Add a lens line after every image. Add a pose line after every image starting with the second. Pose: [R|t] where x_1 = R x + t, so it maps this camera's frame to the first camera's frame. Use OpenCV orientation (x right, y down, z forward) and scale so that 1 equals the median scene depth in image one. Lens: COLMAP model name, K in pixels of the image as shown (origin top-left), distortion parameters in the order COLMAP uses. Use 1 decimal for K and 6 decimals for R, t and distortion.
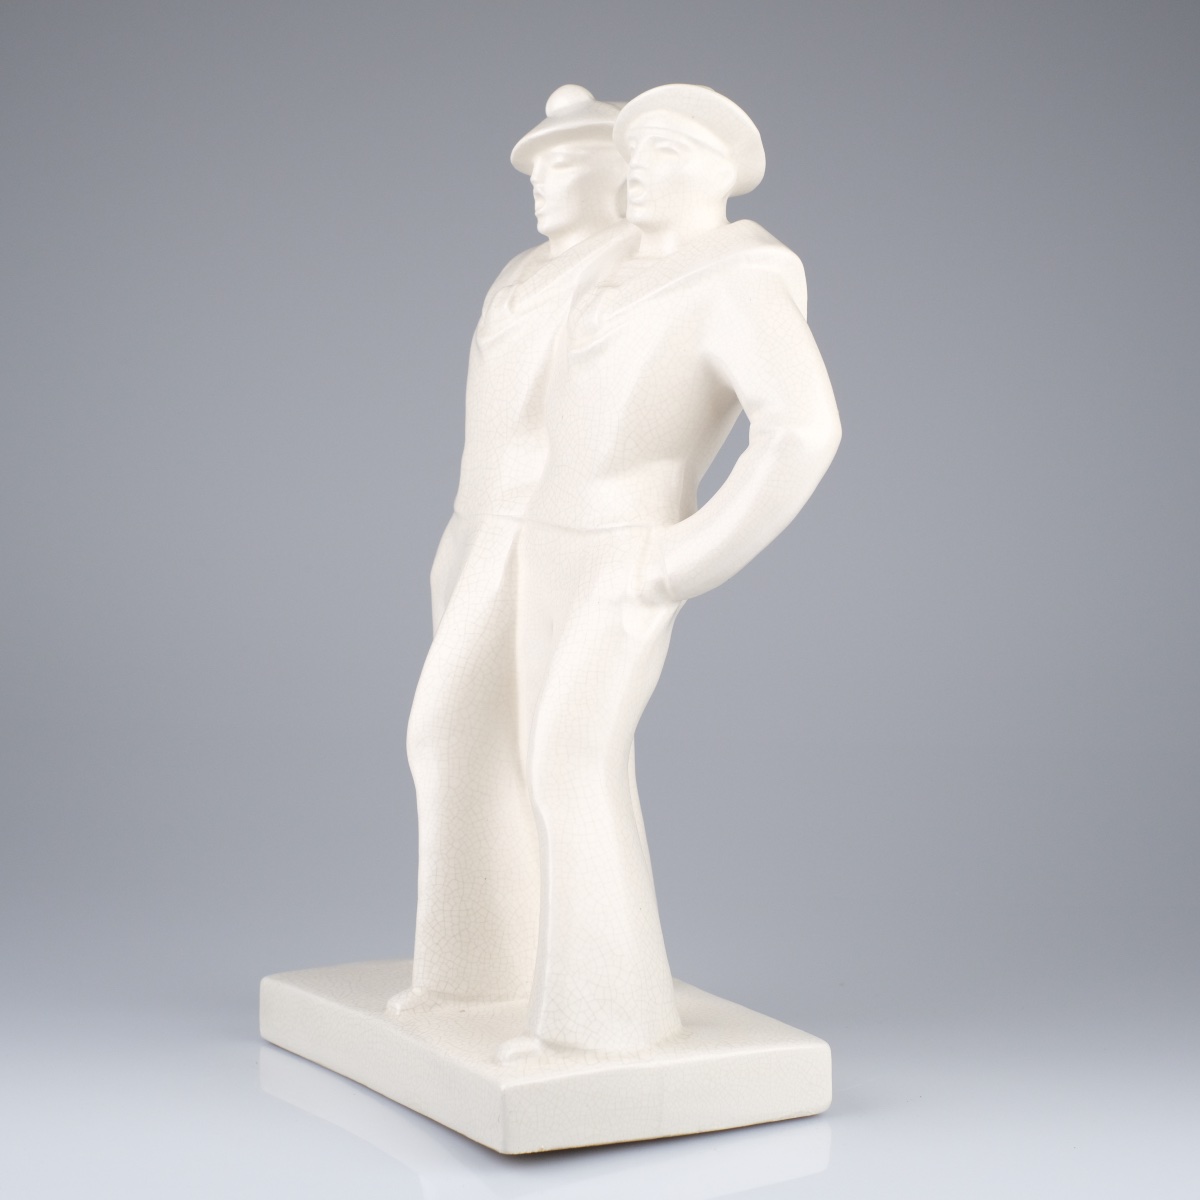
lens RADIAL K [[2916.4, 0, 598.6], [0, 2916.4, 601.8], [0, 0, 1]] dist [-0.063961, 0.000000]
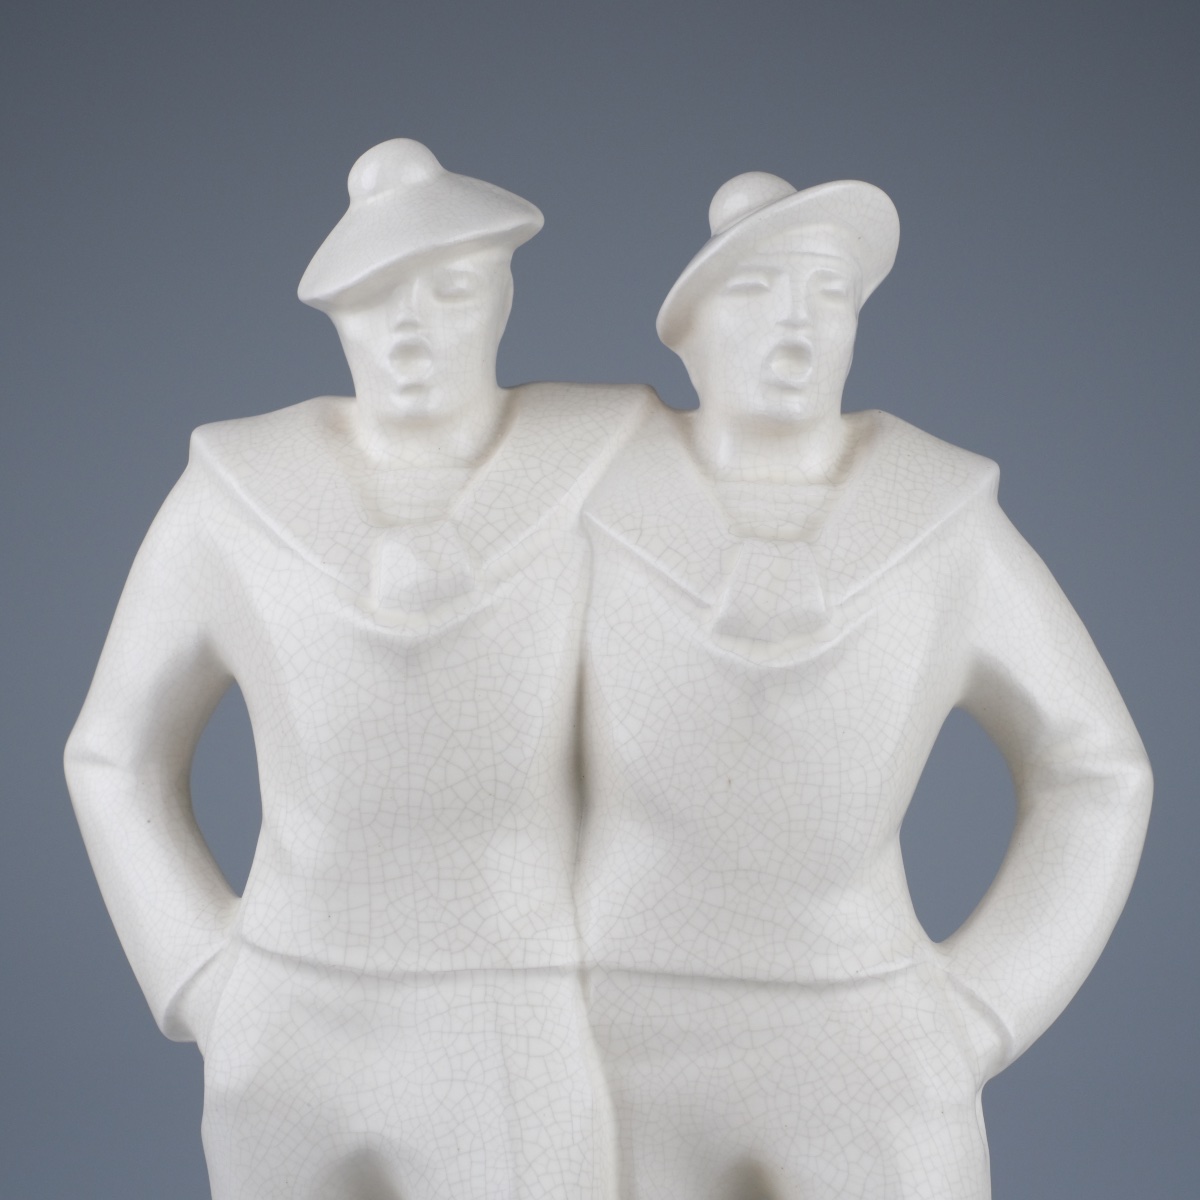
lens RADIAL K [[2916.4, 0, 607.7], [0, 2916.4, 630.7], [0, 0, 1]] dist [-0.063961, 0.000000]
pose [[0.523939, -0.101732, 0.845658, -0.501899], [0.057480, 0.994801, 0.084062, -0.144057], [-0.849814, 0.004565, 0.527063, 0.757857]]
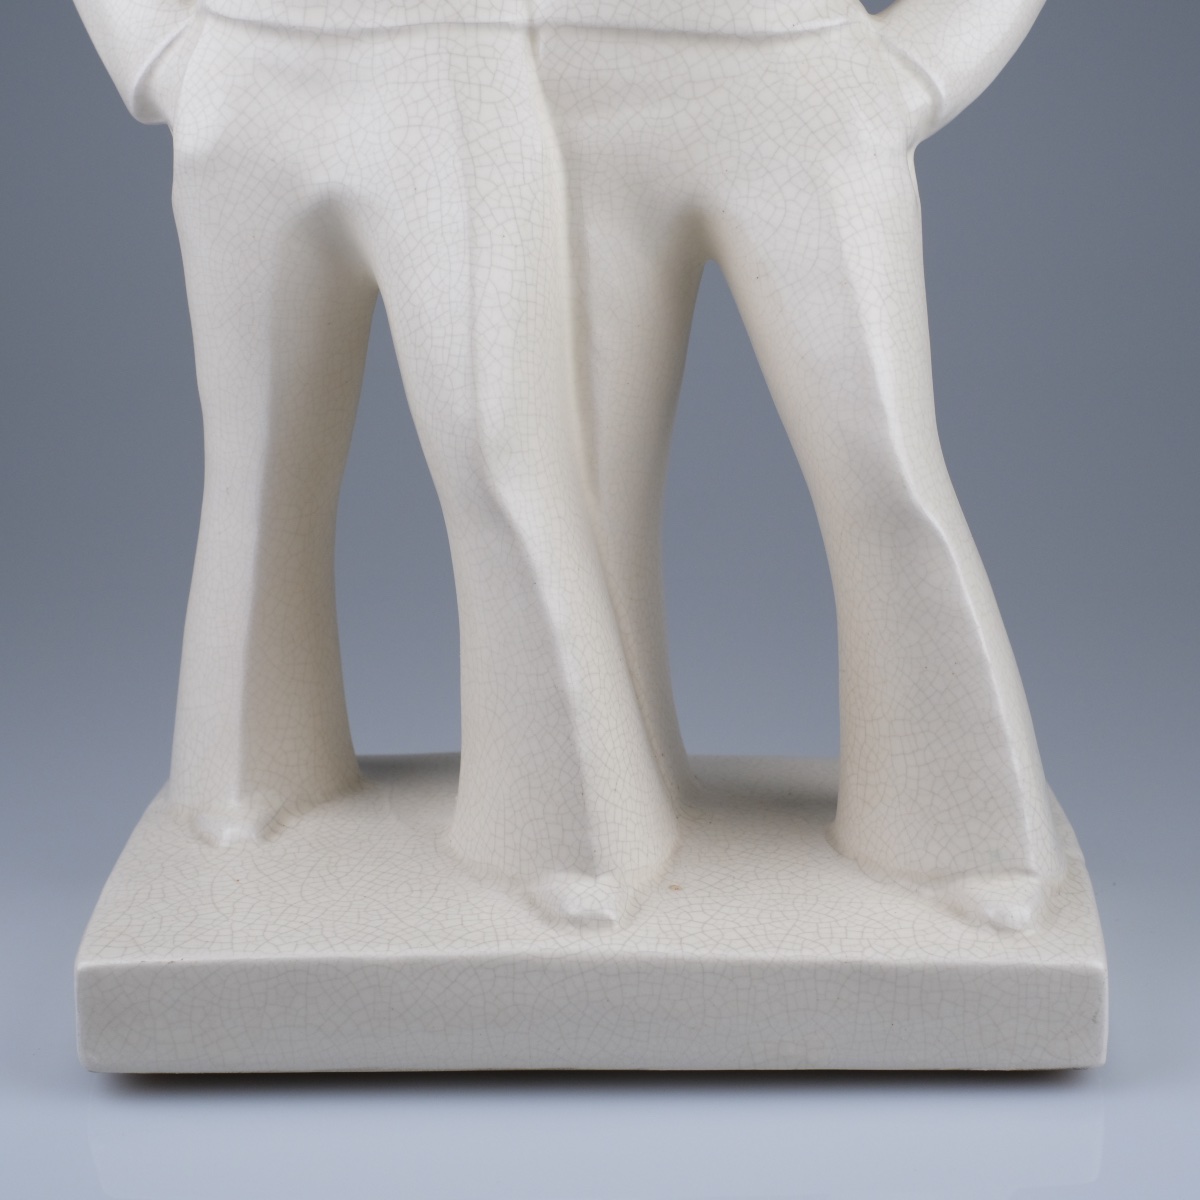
lens RADIAL K [[2916.4, 0, 609.0], [0, 2916.4, 605.0], [0, 0, 1]] dist [-0.063961, 0.000000]
pose [[0.516974, -0.223707, 0.826252, -0.539785], [0.069038, 0.972999, 0.220242, -0.045038], [-0.853212, -0.056817, 0.518460, 0.733596]]
